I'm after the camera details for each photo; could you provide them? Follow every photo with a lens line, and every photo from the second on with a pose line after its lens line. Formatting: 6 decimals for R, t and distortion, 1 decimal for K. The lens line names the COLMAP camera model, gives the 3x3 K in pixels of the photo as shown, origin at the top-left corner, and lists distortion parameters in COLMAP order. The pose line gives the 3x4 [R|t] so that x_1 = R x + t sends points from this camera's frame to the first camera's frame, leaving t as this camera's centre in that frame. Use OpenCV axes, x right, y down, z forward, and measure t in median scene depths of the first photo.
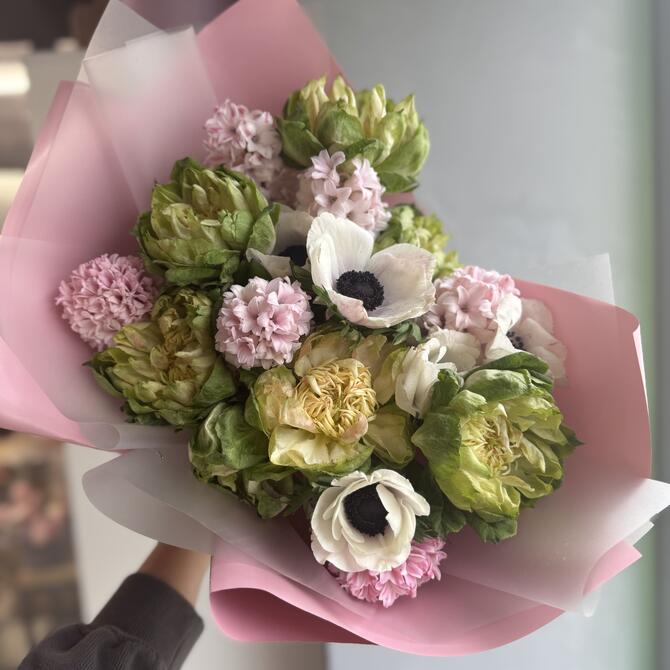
lens RADIAL K [[678.7, 0, 329.0], [0, 678.7, 330.1], [0, 0, 1]] dist [0.038480, 0.000000]
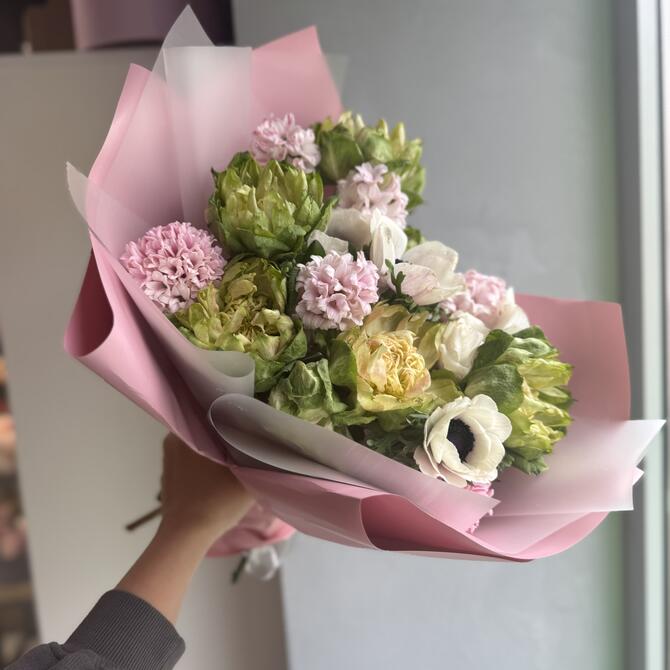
lens RADIAL K [[678.7, 0, 336.5], [0, 678.7, 330.8], [0, 0, 1]] dist [0.038480, 0.000000]
pose [[0.920309, 0.066903, 0.385430, -0.512378], [0.015138, 0.978439, -0.205983, 0.278111], [-0.390900, 0.195402, 0.899453, 0.006700]]
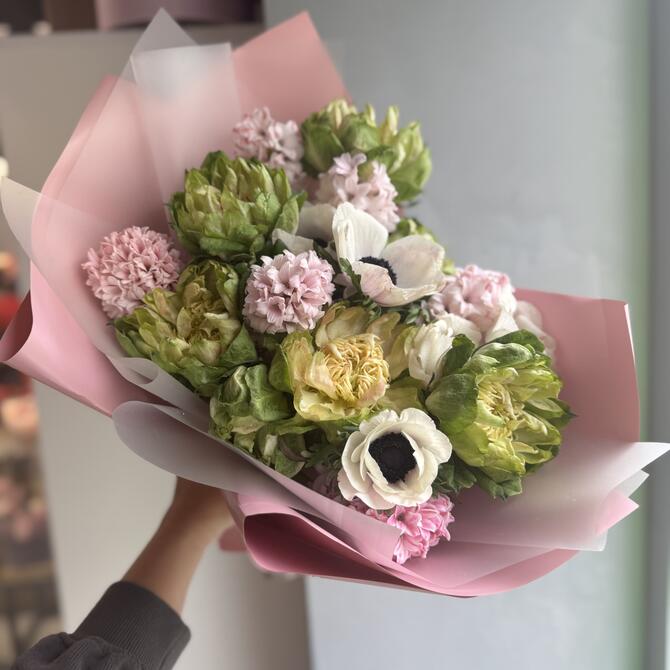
lens RADIAL K [[678.7, 0, 332.8], [0, 678.7, 340.5], [0, 0, 1]] dist [0.038480, 0.000000]
pose [[0.990501, 0.062833, 0.122312, -0.151098], [-0.041538, 0.984662, -0.169454, 0.236414], [-0.131084, 0.162764, 0.977919, -0.040101]]
